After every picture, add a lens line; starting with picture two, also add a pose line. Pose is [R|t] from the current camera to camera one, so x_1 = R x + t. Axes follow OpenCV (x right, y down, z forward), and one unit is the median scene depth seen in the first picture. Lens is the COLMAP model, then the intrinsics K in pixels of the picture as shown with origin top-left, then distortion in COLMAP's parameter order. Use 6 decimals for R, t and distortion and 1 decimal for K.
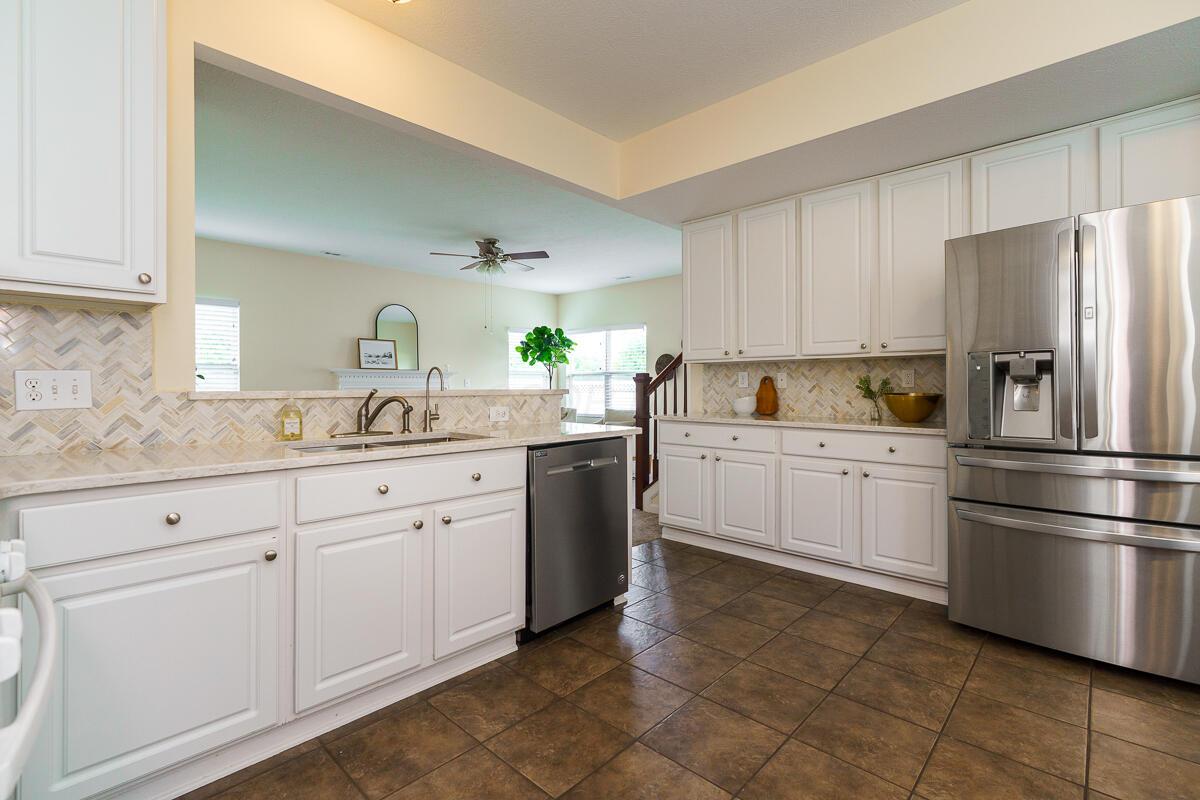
lens RADIAL K [[555.0, 0, 589.9], [0, 555.0, 391.1], [0, 0, 1]] dist [-0.010588, 0.003419]
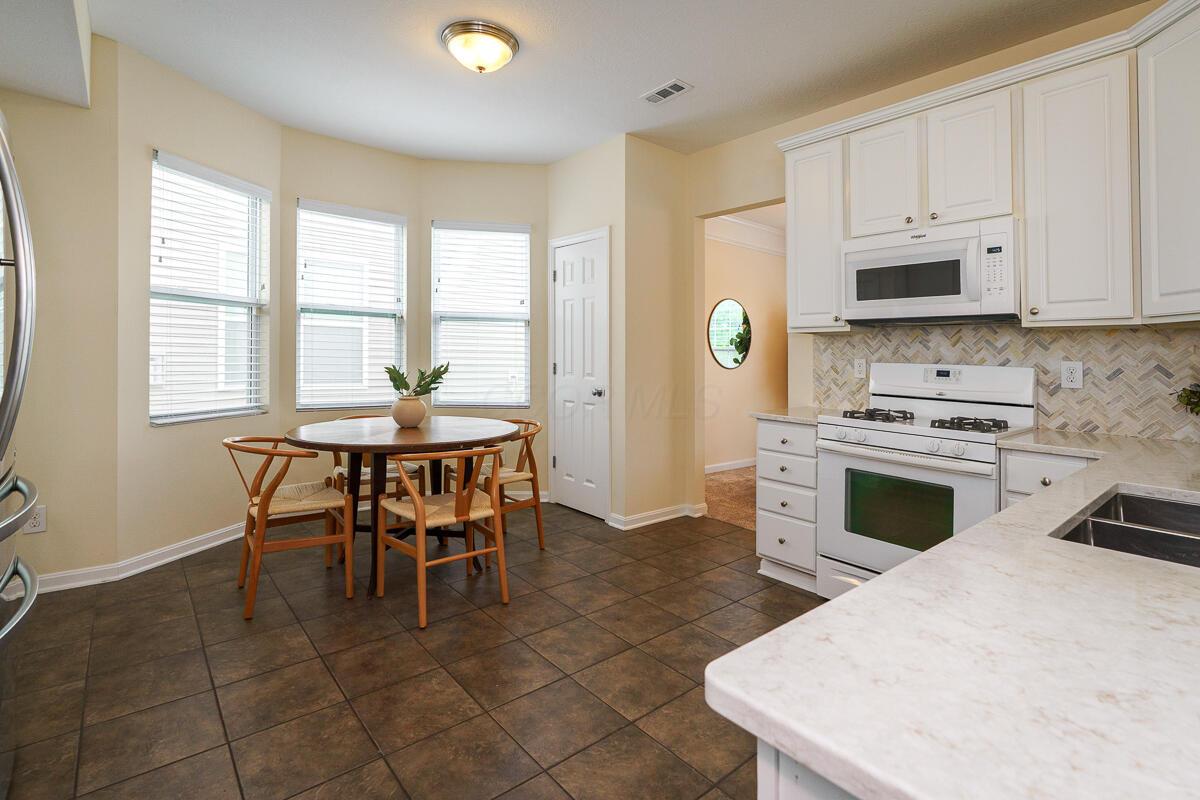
lens RADIAL K [[555.0, 0, 603.4], [0, 555.0, 400.5], [0, 0, 1]] dist [-0.010588, 0.003419]
pose [[-0.995117, -0.025156, 0.095445, 0.179066], [-0.016888, 0.996112, 0.086460, -0.057880], [-0.097249, 0.084426, -0.991673, 1.695001]]
